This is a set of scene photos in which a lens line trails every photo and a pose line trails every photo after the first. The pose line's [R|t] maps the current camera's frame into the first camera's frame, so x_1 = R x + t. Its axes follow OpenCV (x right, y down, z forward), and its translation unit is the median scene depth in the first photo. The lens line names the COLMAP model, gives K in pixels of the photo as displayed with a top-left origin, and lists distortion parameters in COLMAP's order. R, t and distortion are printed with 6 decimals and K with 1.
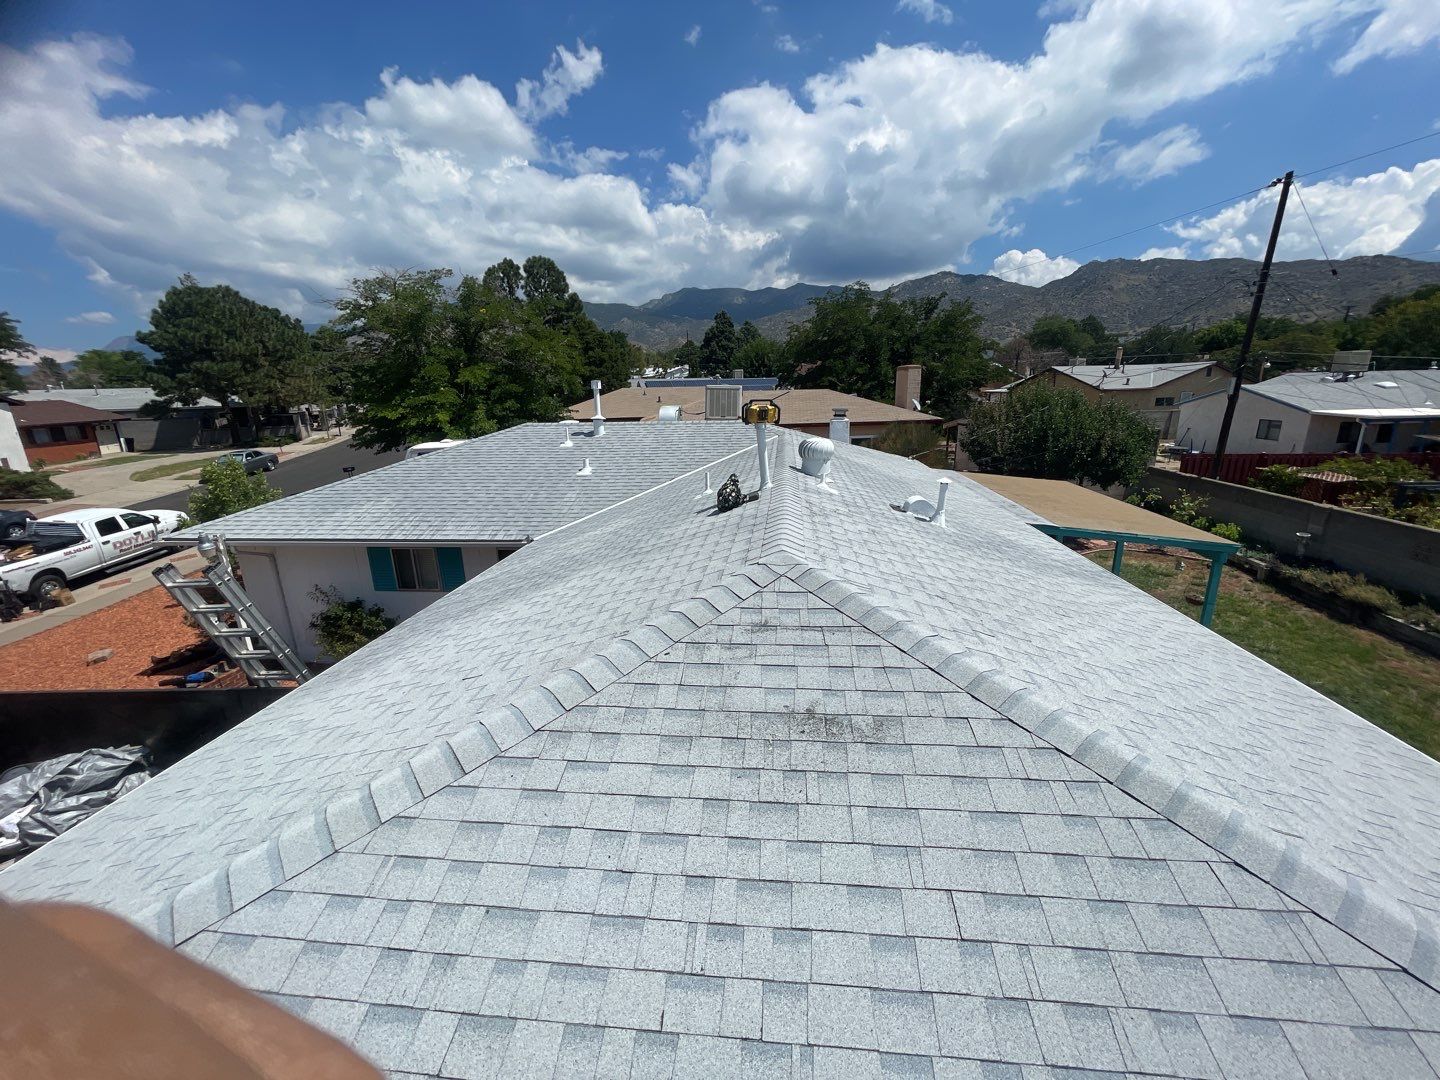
lens RADIAL K [[596.4, 0, 729.9], [0, 596.4, 544.9], [0, 0, 1]] dist [-0.002008, 0.000300]
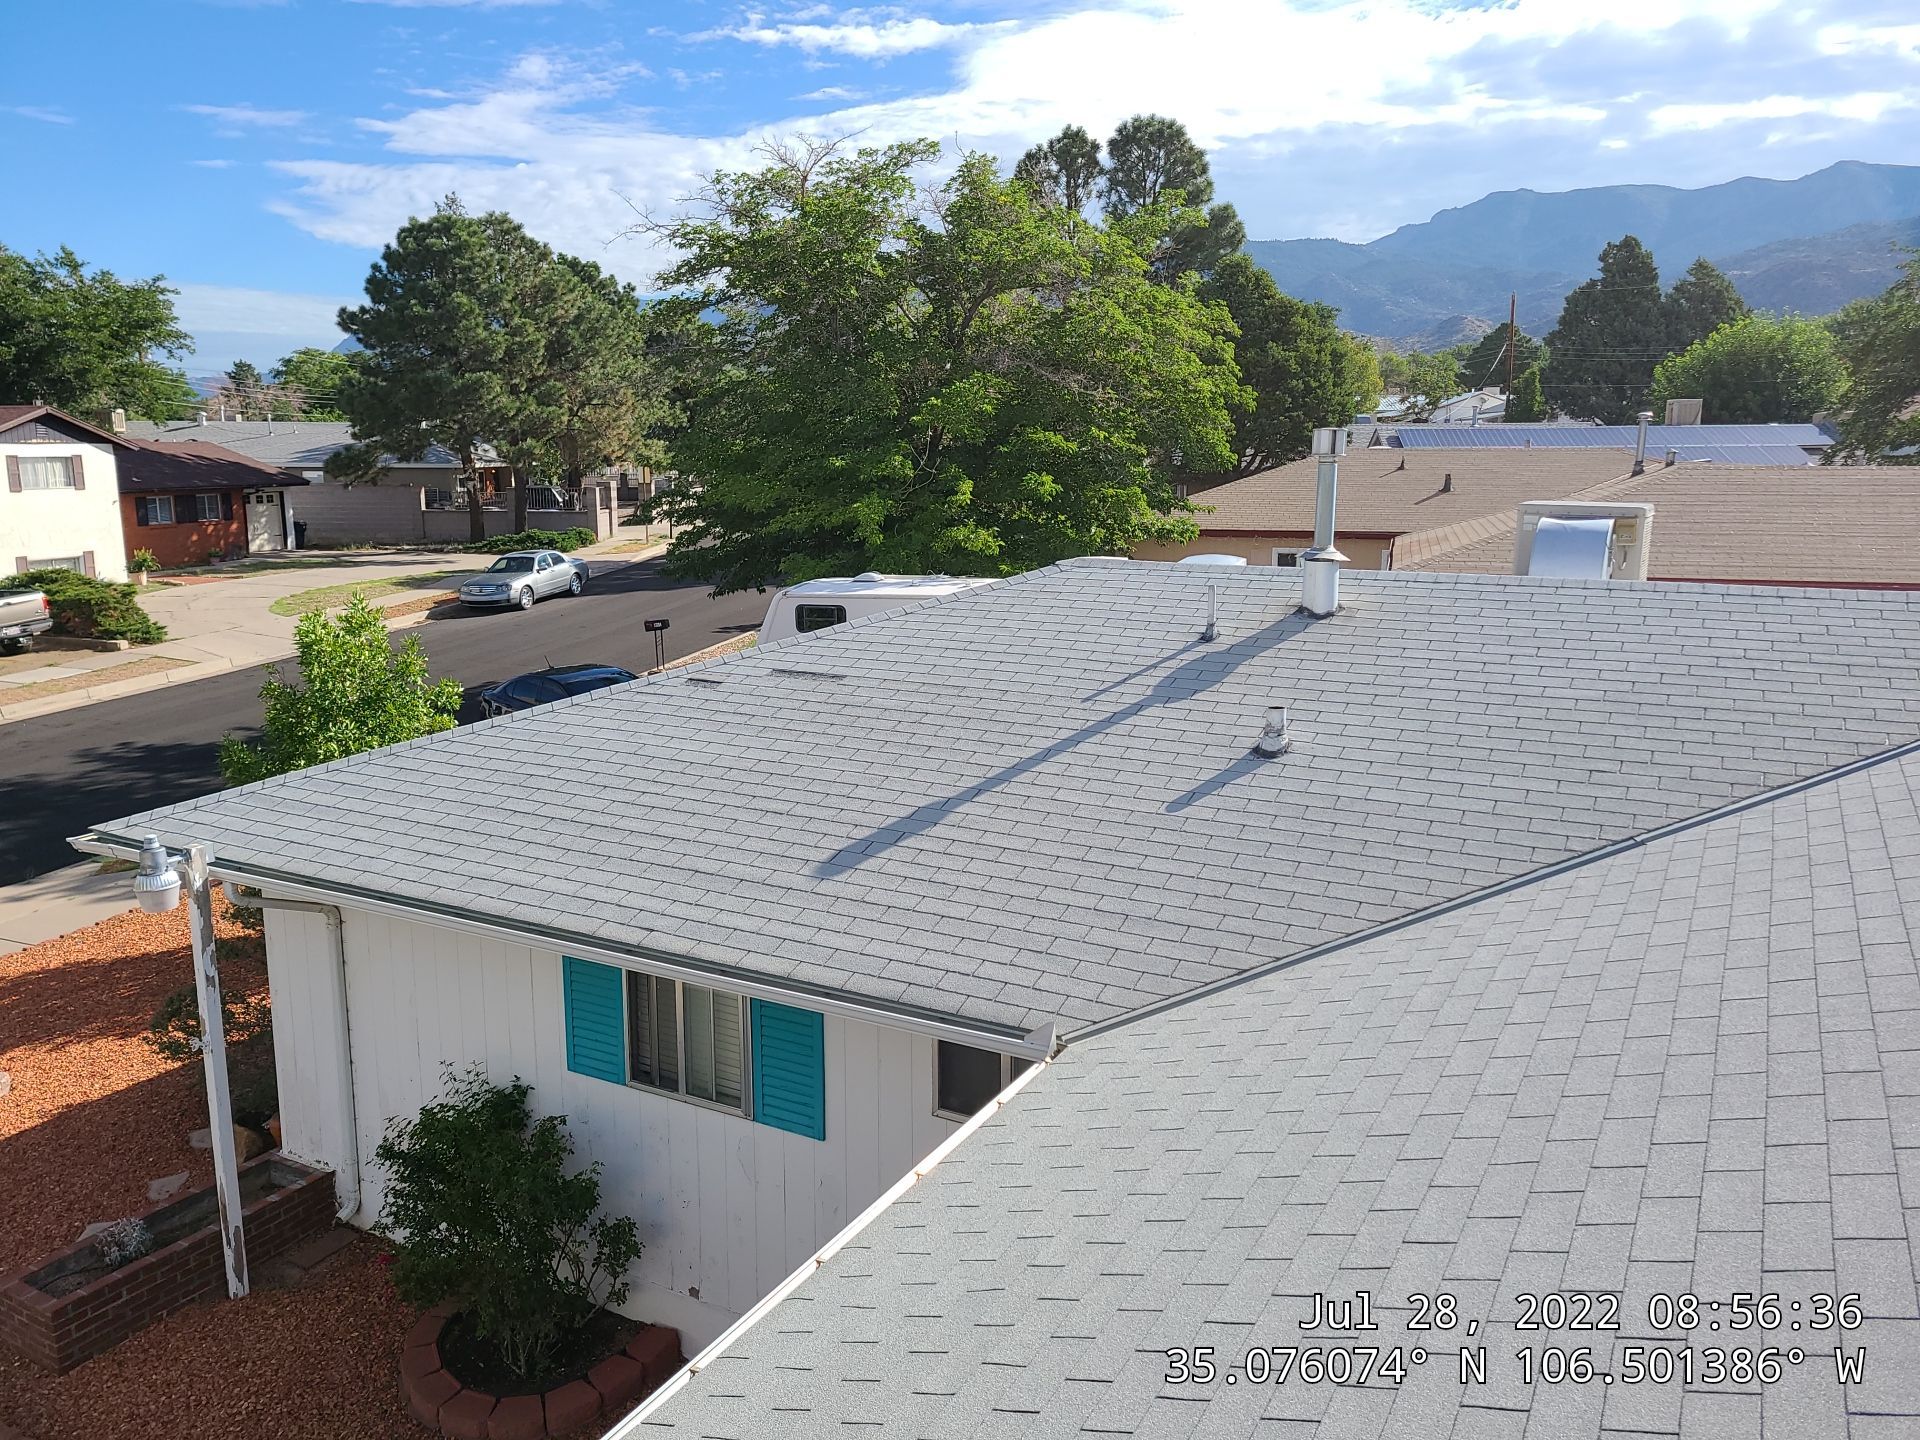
lens RADIAL K [[1419.2, 0, 962.4], [0, 1419.2, 707.2], [0, 0, 1]] dist [0.048537, -0.025568]
pose [[0.922300, 0.092601, -0.375217, -0.081780], [-0.119991, 0.991503, -0.050246, -0.060057], [0.367376, 0.091365, 0.925574, 0.214889]]
